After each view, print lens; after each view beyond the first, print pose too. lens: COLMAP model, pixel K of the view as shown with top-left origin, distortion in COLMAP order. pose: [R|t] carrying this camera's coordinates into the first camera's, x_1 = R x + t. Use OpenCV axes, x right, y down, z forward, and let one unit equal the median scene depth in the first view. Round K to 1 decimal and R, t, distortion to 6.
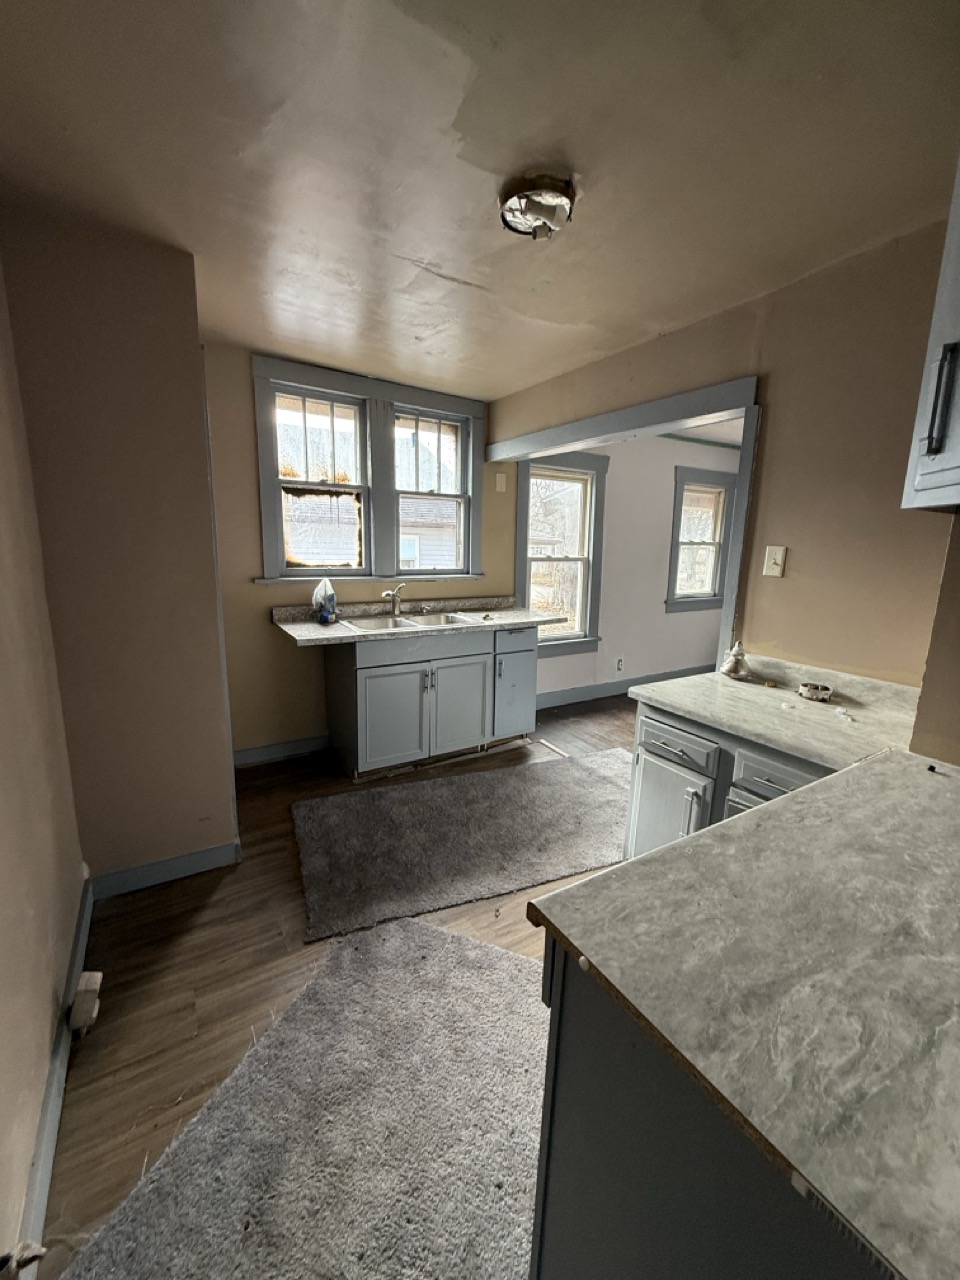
lens RADIAL K [[511.6, 0, 472.5], [0, 511.6, 637.9], [0, 0, 1]] dist [0.001498, 0.000218]
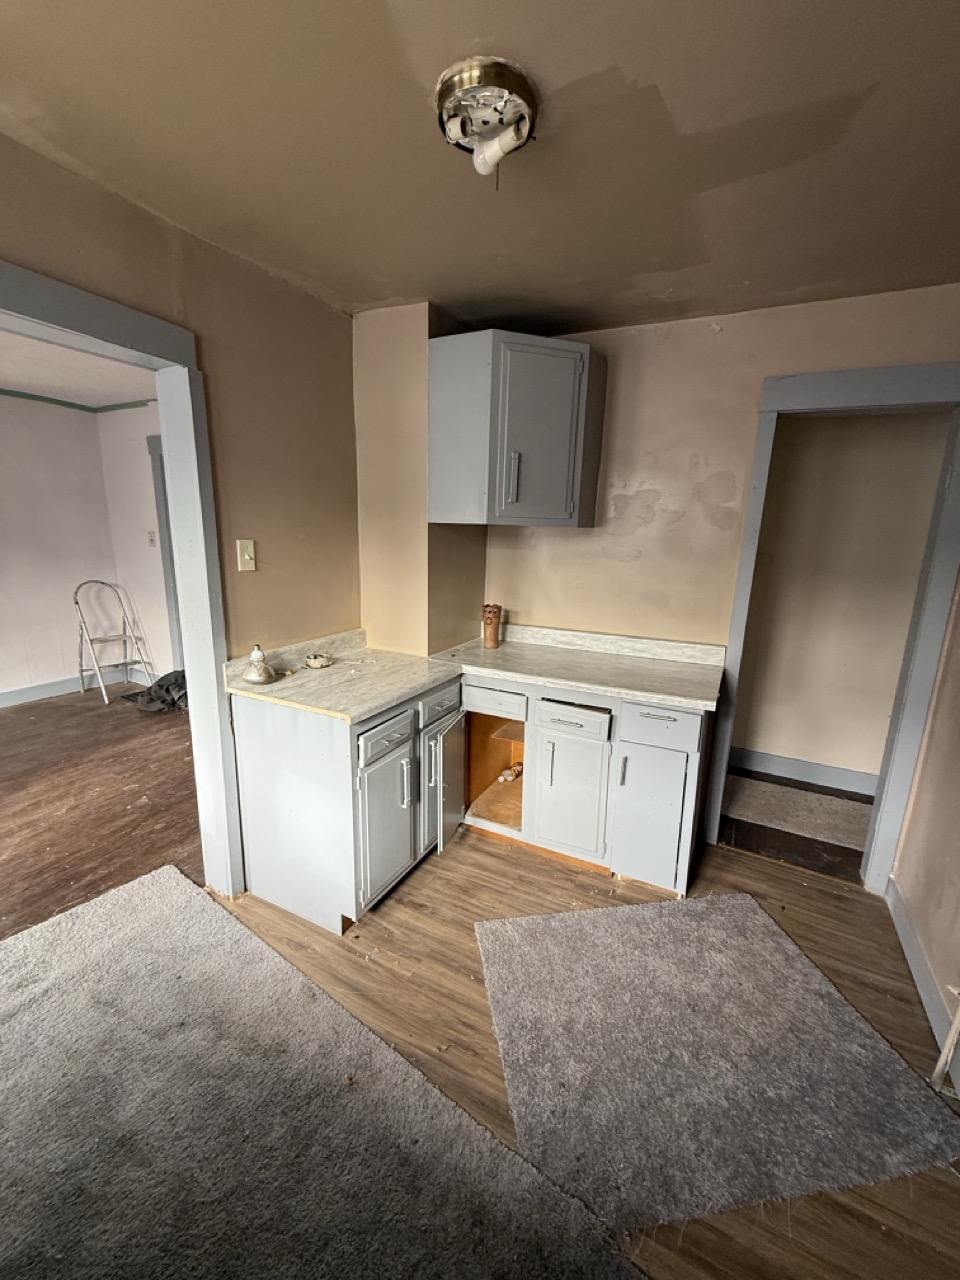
lens RADIAL K [[511.6, 0, 483.5], [0, 511.6, 637.6], [0, 0, 1]] dist [0.001498, 0.000218]
pose [[-0.516931, -0.212821, 0.829150, -0.466470], [0.126661, 0.938925, 0.319964, -0.256376], [-0.846605, 0.270421, -0.458403, 1.110731]]
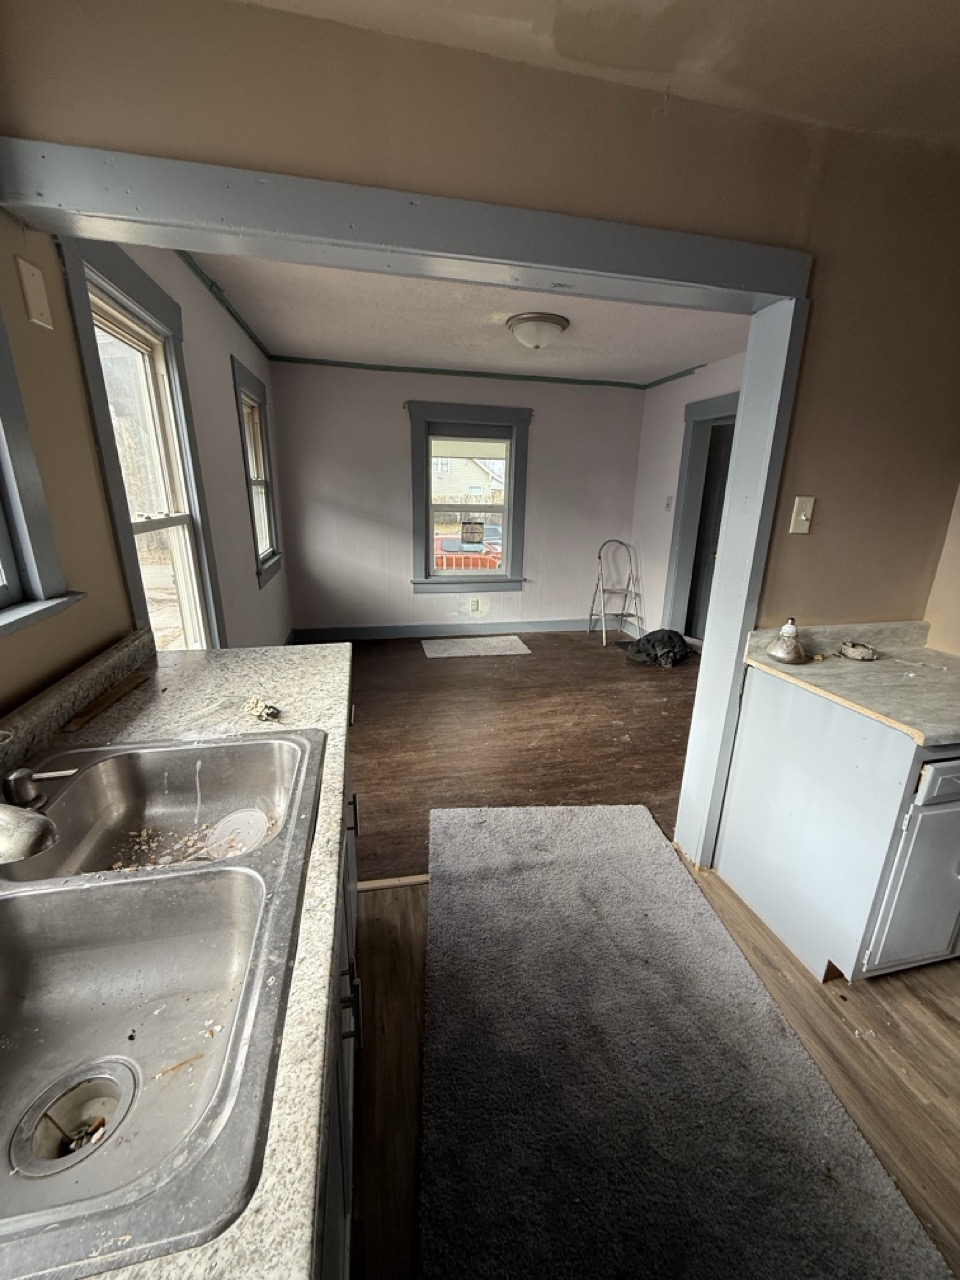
lens RADIAL K [[511.6, 0, 480.8], [0, 511.6, 637.3], [0, 0, 1]] dist [0.001498, 0.000218]
pose [[0.316017, -0.279490, 0.906653, -0.389648], [0.167539, 0.957046, 0.236628, -0.245903], [-0.933844, 0.077121, 0.349268, 1.219568]]
